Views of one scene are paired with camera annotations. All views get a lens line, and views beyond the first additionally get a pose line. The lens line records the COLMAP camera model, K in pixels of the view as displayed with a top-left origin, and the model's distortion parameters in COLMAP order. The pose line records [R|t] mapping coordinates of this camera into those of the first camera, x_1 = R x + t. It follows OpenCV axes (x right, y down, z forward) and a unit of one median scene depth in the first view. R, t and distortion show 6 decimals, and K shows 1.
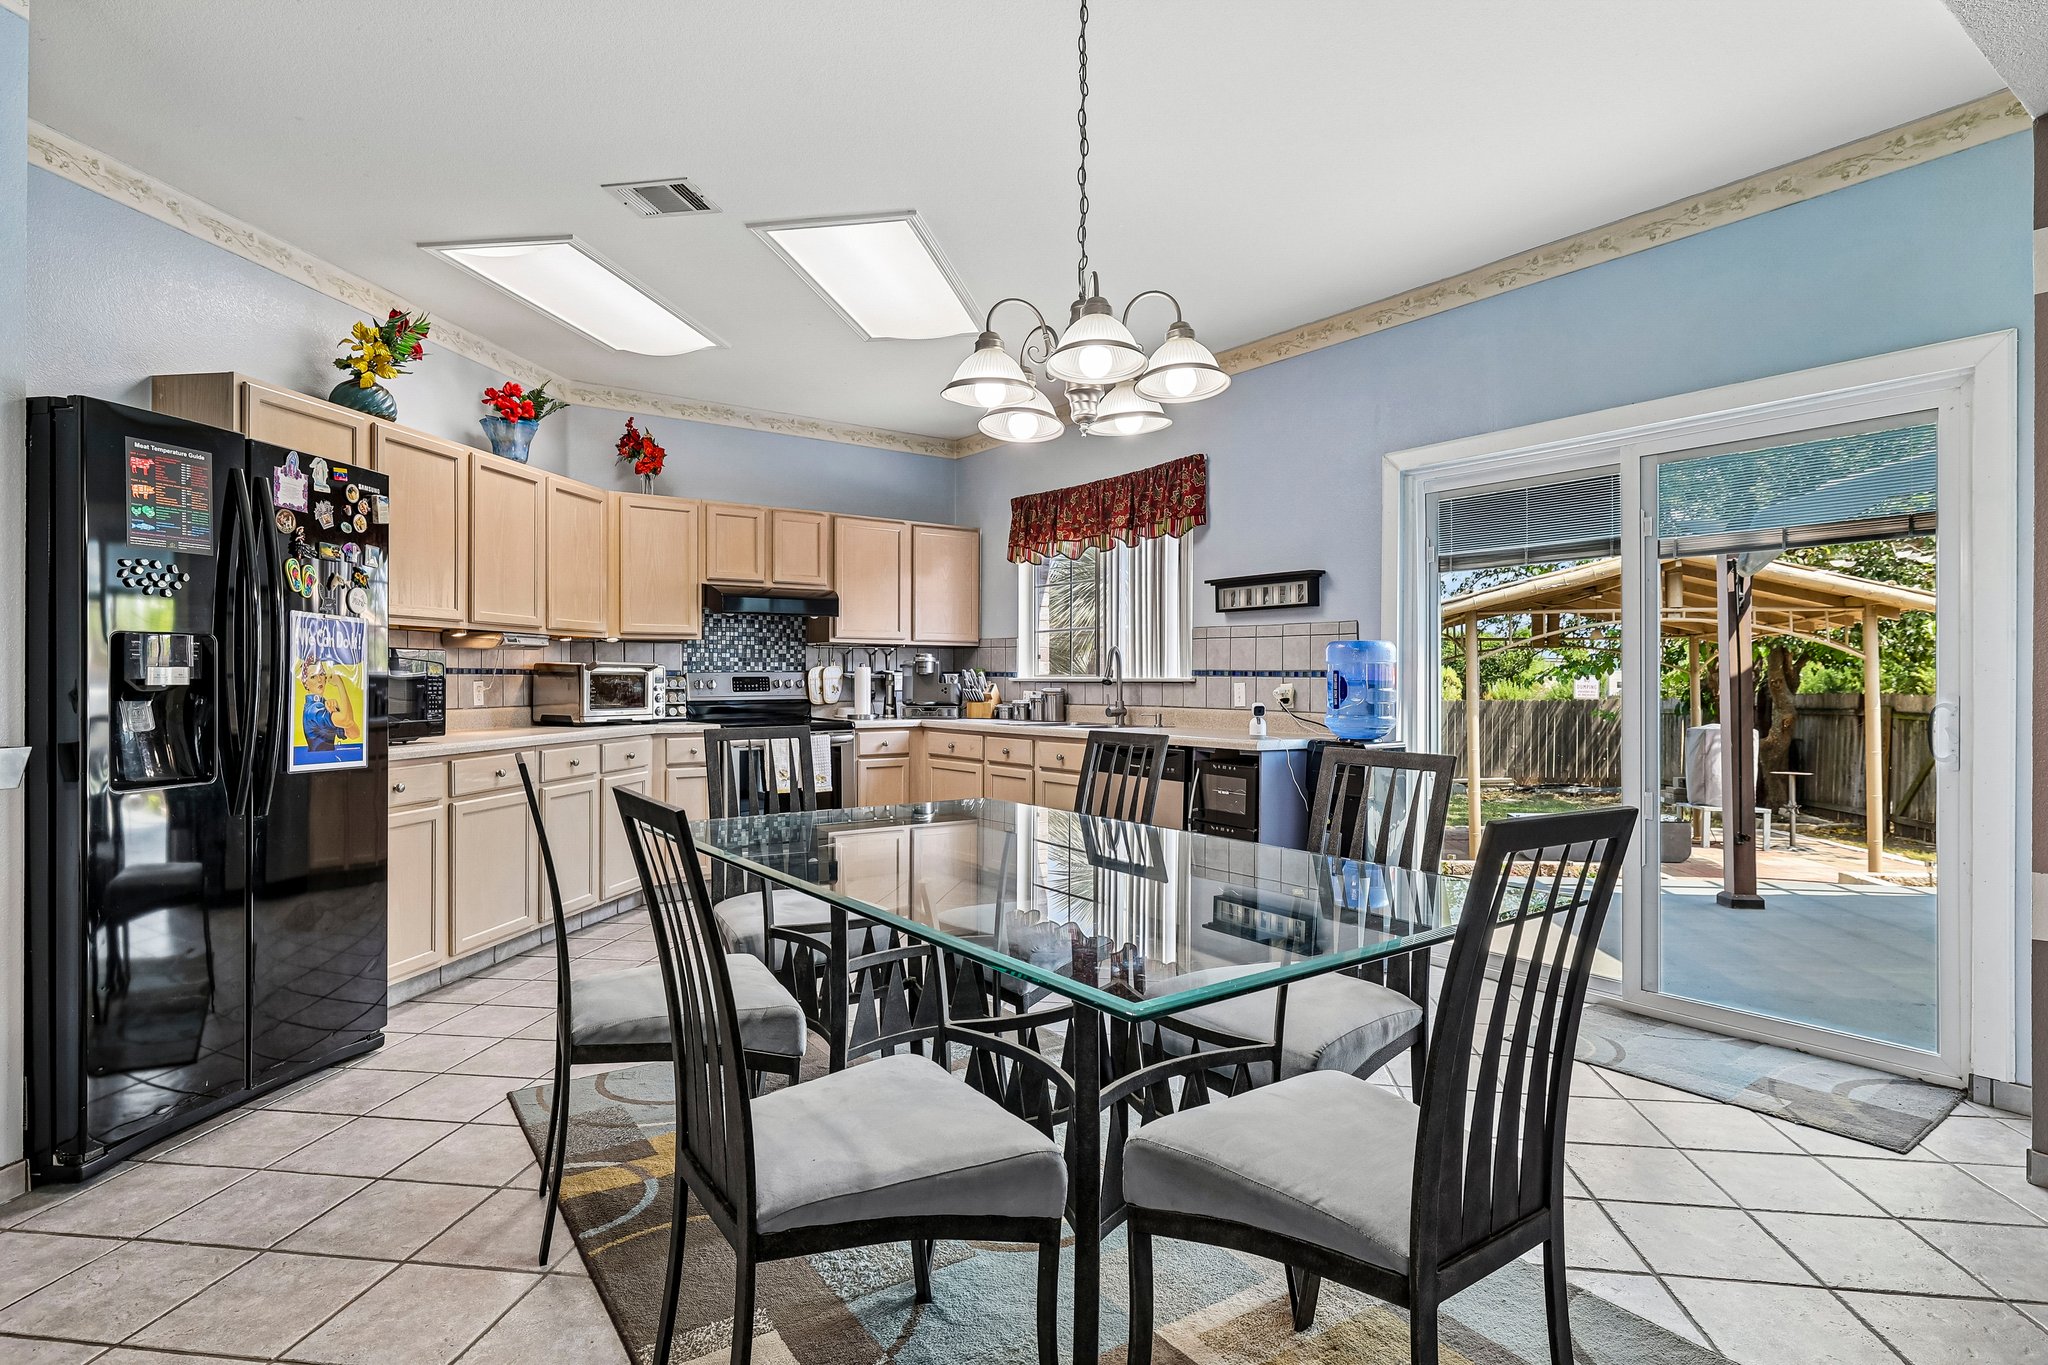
lens RADIAL K [[1052.9, 0, 1032.6], [0, 1052.9, 678.9], [0, 0, 1]] dist [-0.004084, -0.000722]
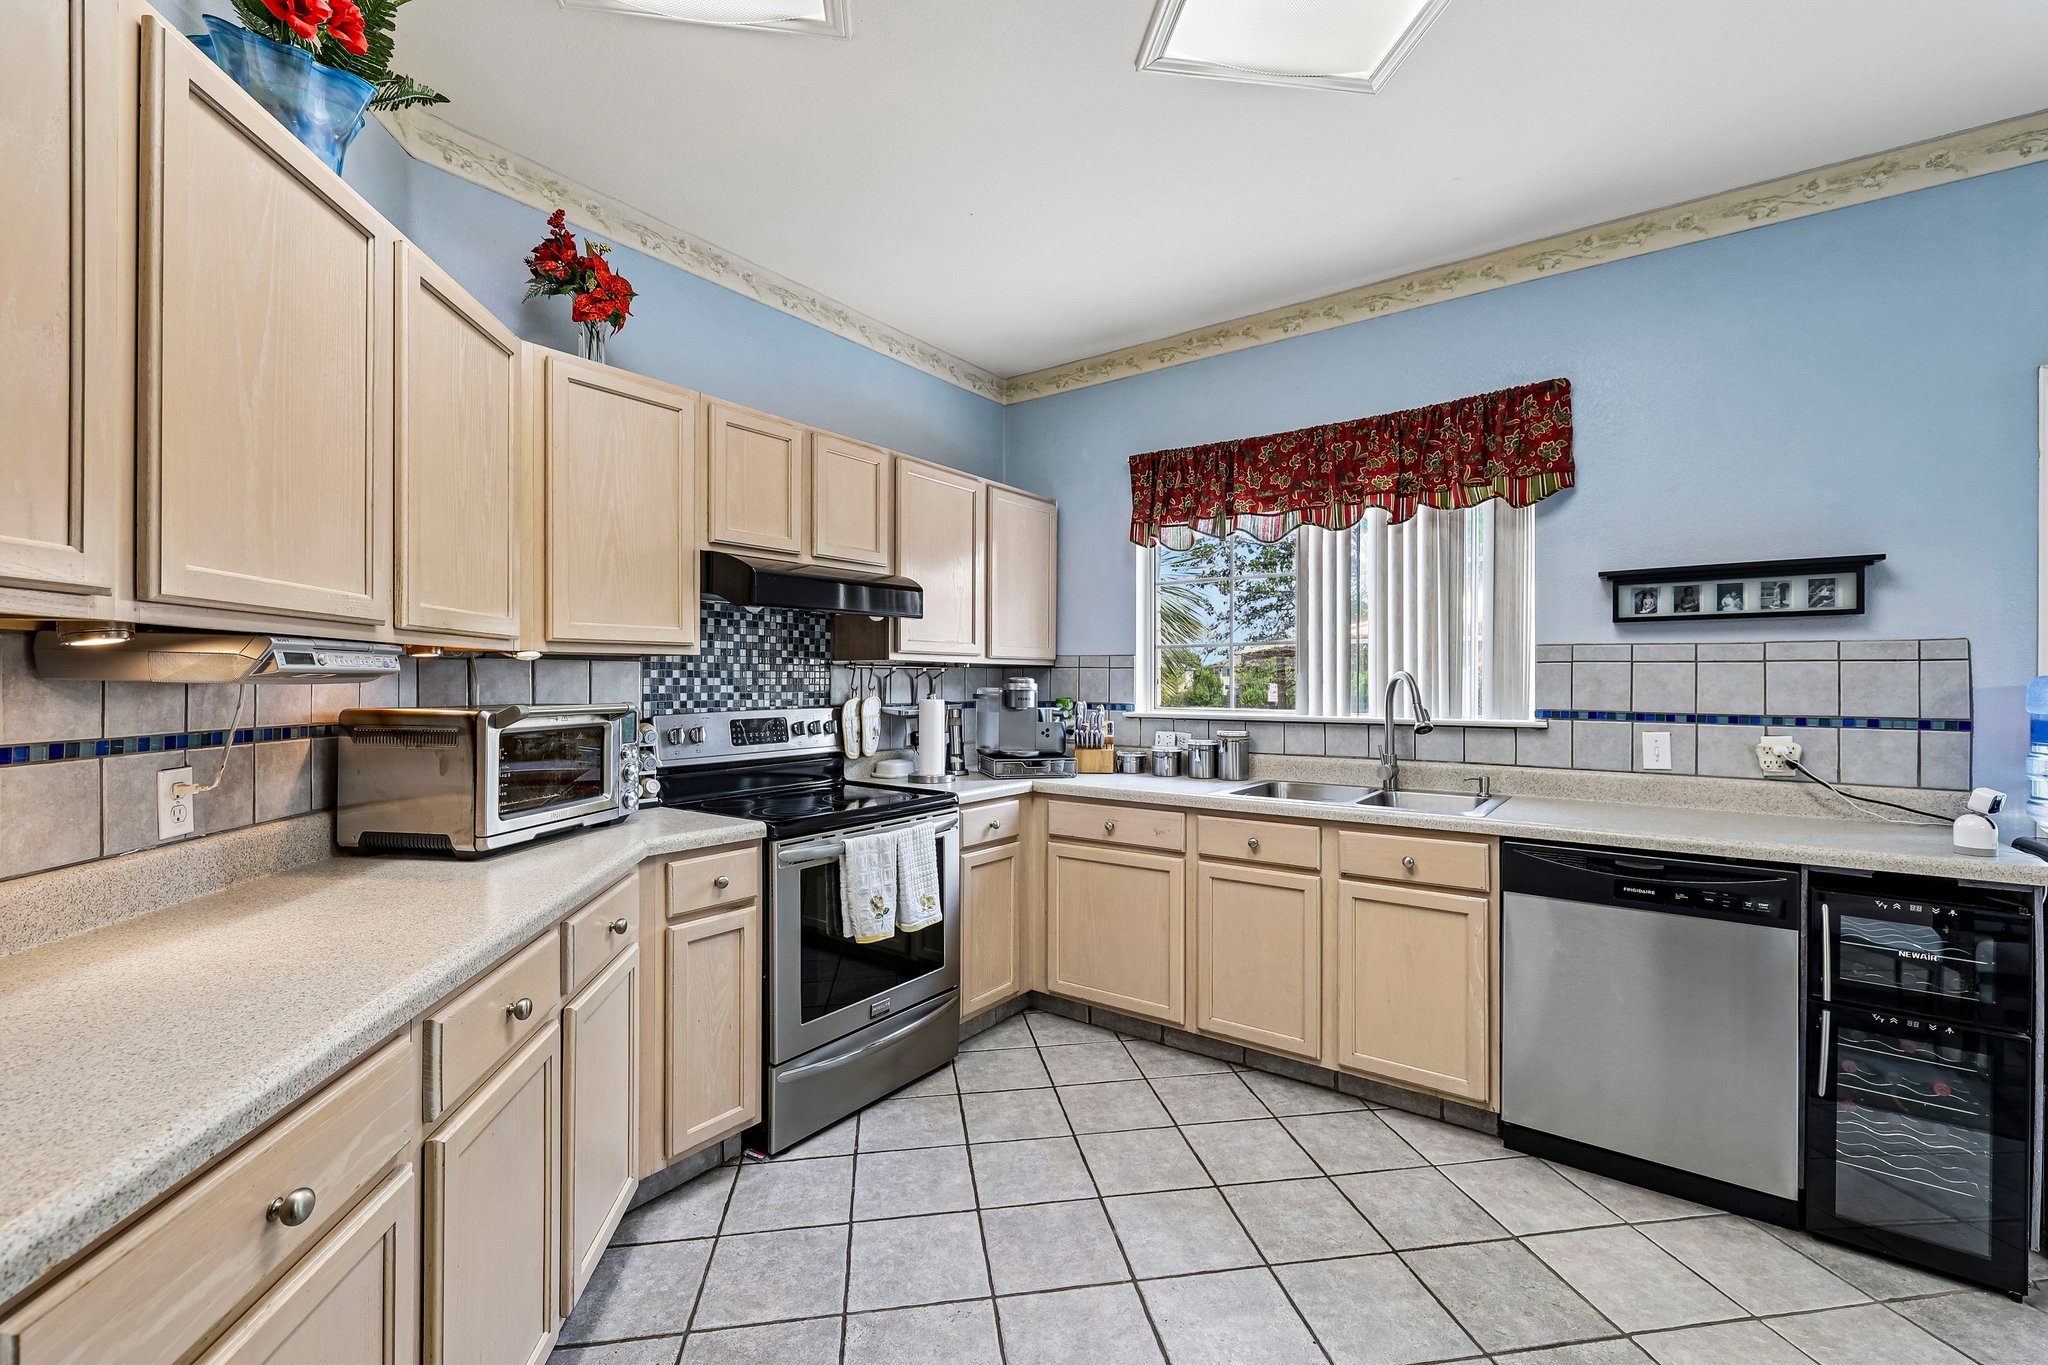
lens RADIAL K [[860.2, 0, 1031.6], [0, 860.2, 679.2], [0, 0, 1]] dist [-0.001161, 0.000676]
pose [[0.954818, 0.000686, 0.297189, -0.308178], [0.000427, 0.999993, -0.003681, -0.025457], [-0.297190, 0.003642, 0.954812, 0.581631]]
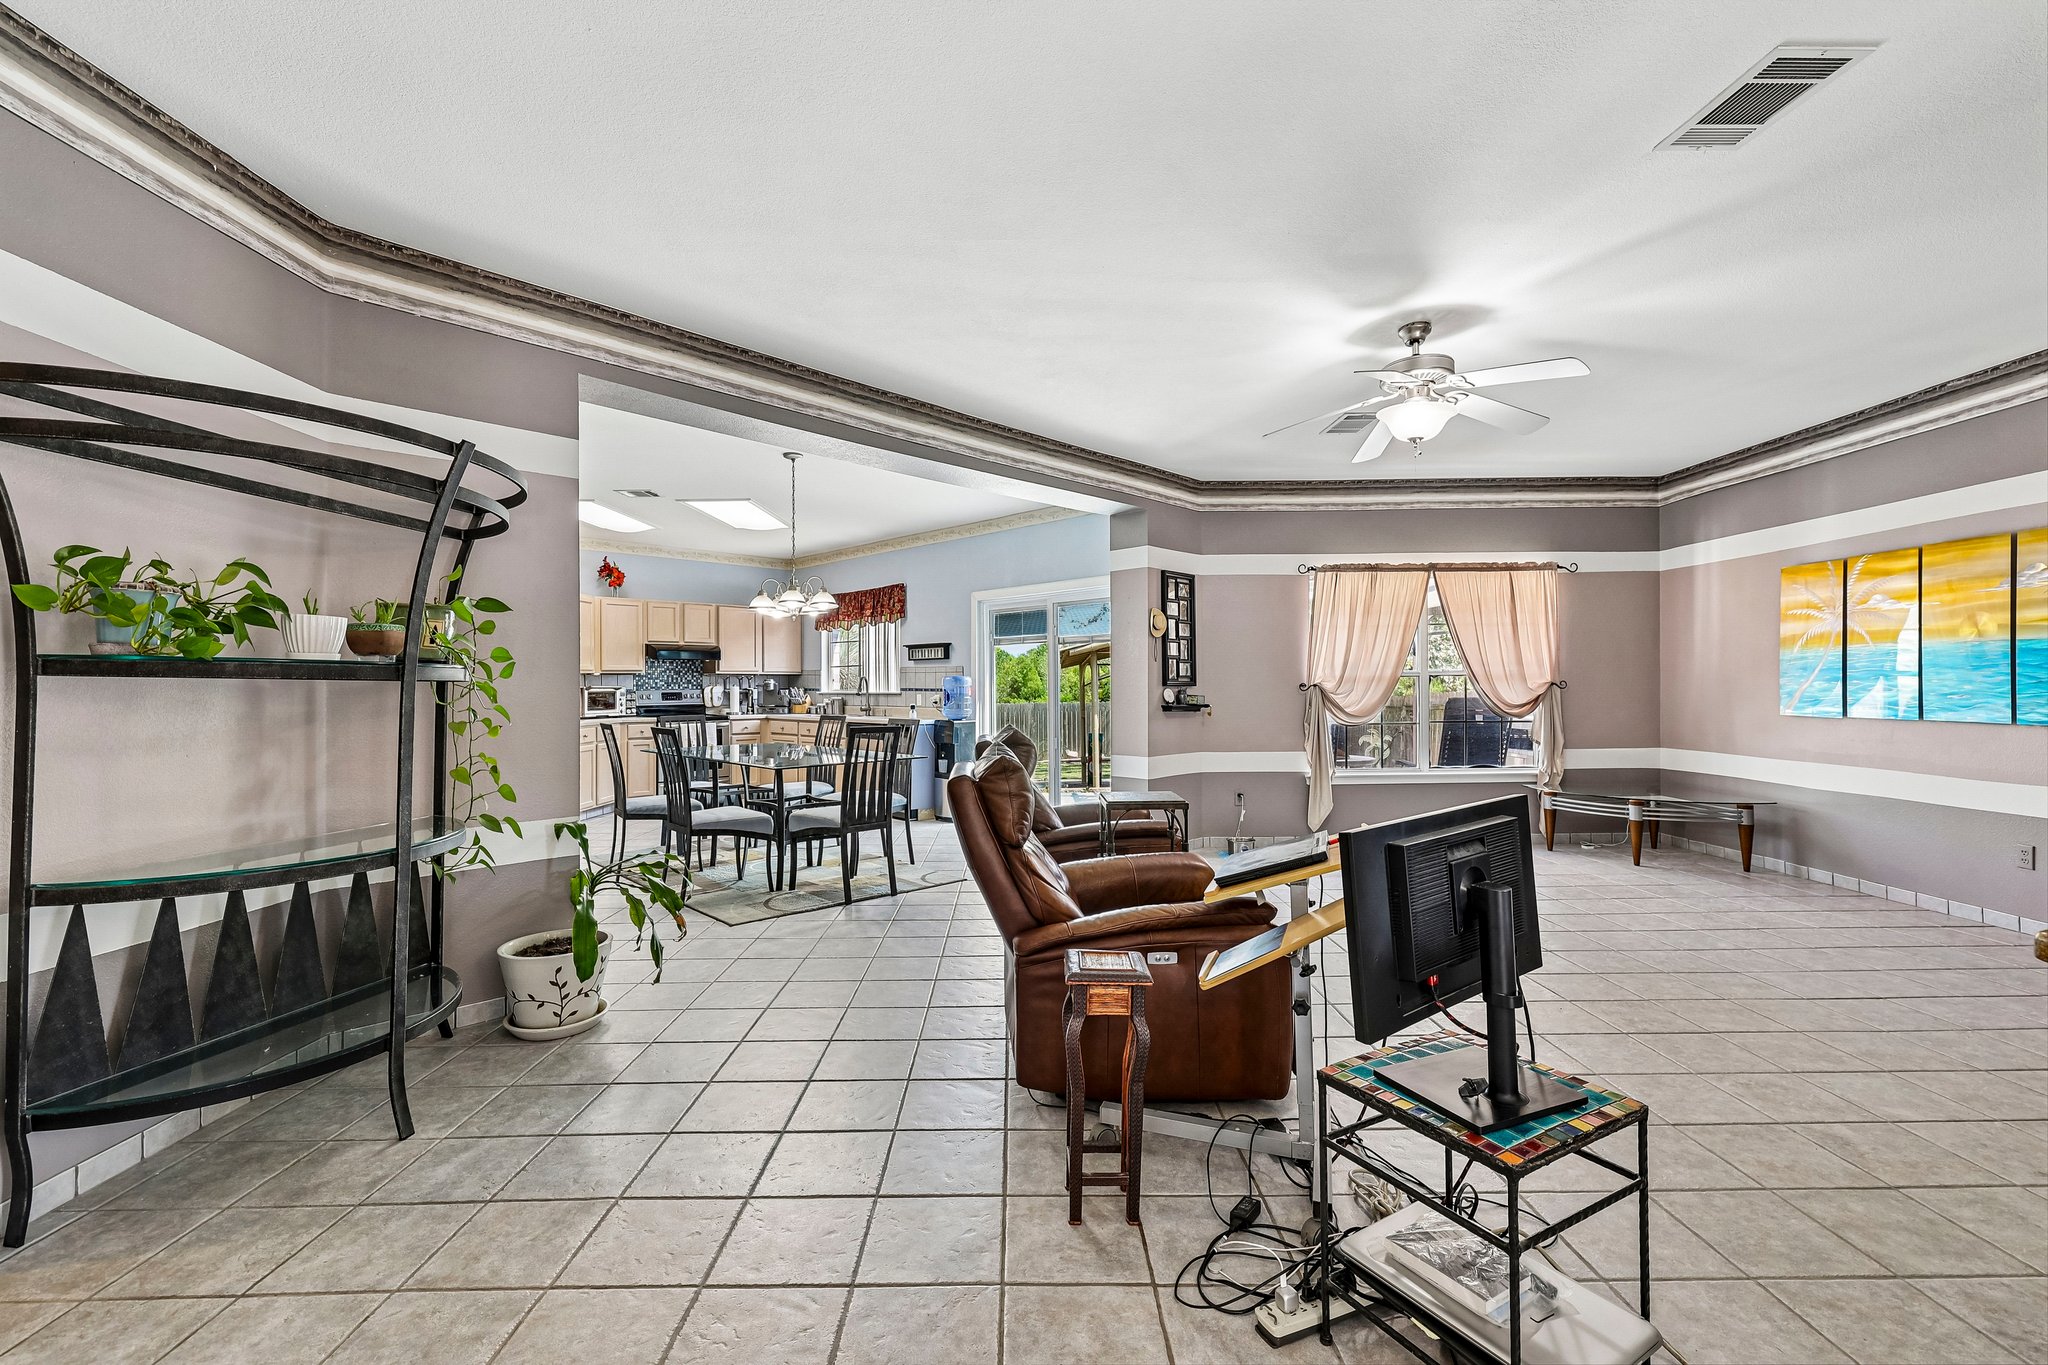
lens RADIAL K [[860.2, 0, 1027.0], [0, 860.2, 676.6], [0, 0, 1]] dist [-0.001161, 0.000676]
pose [[0.988777, -0.004338, 0.149333, 0.145633], [0.006104, 0.999917, -0.011364, -0.010246], [-0.149271, 0.012148, 0.988722, -0.688458]]
